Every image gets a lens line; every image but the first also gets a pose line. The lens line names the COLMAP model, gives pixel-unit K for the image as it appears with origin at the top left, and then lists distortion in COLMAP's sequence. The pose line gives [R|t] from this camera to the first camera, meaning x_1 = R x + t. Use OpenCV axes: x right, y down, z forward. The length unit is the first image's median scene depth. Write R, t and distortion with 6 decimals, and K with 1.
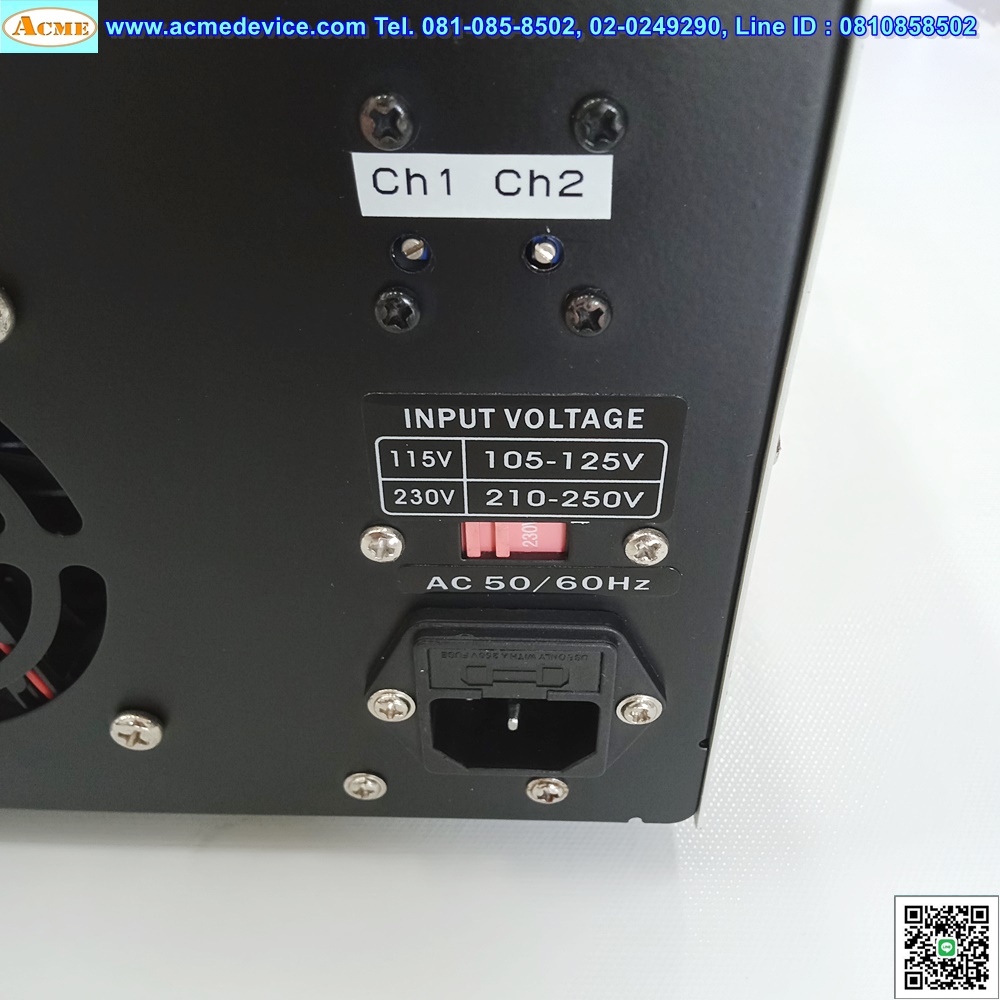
lens RADIAL K [[979.9, 0, 504.3], [0, 979.9, 512.2], [0, 0, 1]] dist [0.108509, -0.249763]
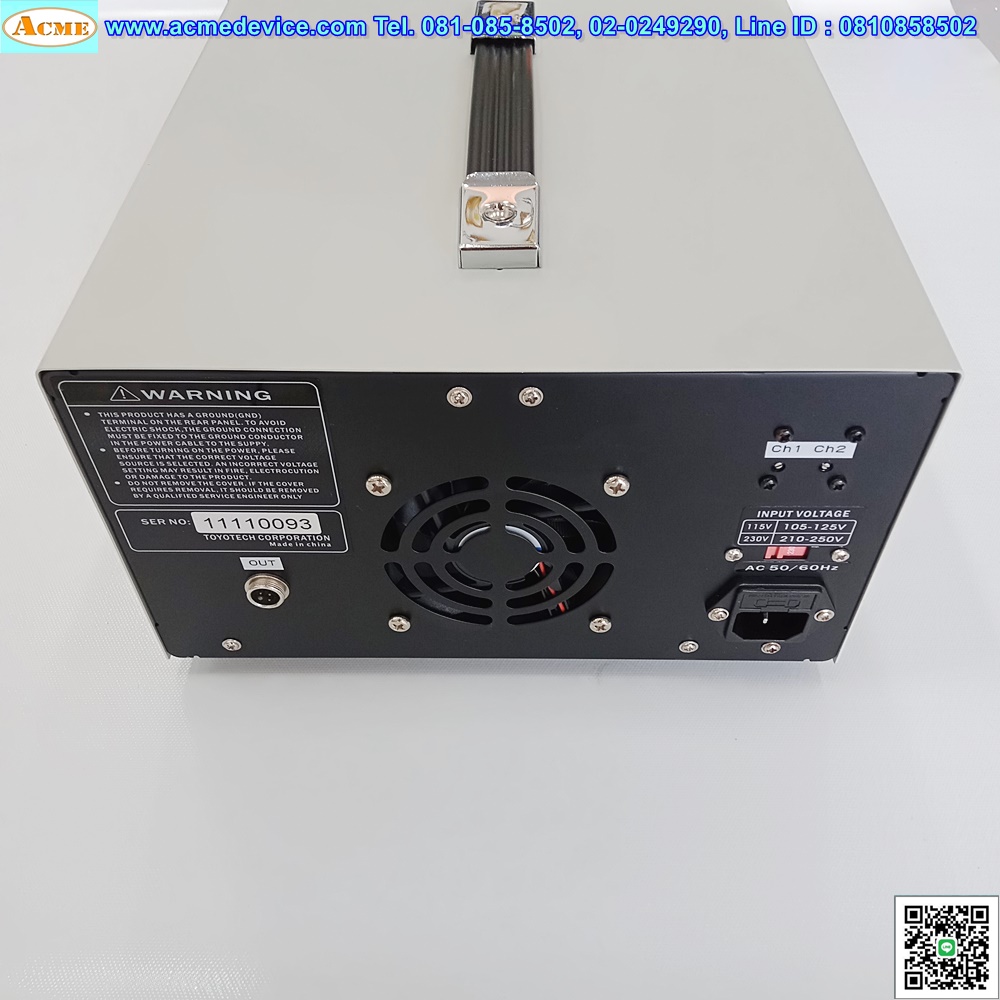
lens RADIAL K [[979.9, 0, 504.3], [0, 979.9, 512.2], [0, 0, 1]] dist [0.108509, -0.249763]
pose [[0.999736, -0.011674, 0.019799, -0.786949], [0.008586, 0.988737, 0.149420, -0.473462], [-0.021320, -0.149210, 0.988576, -1.511654]]
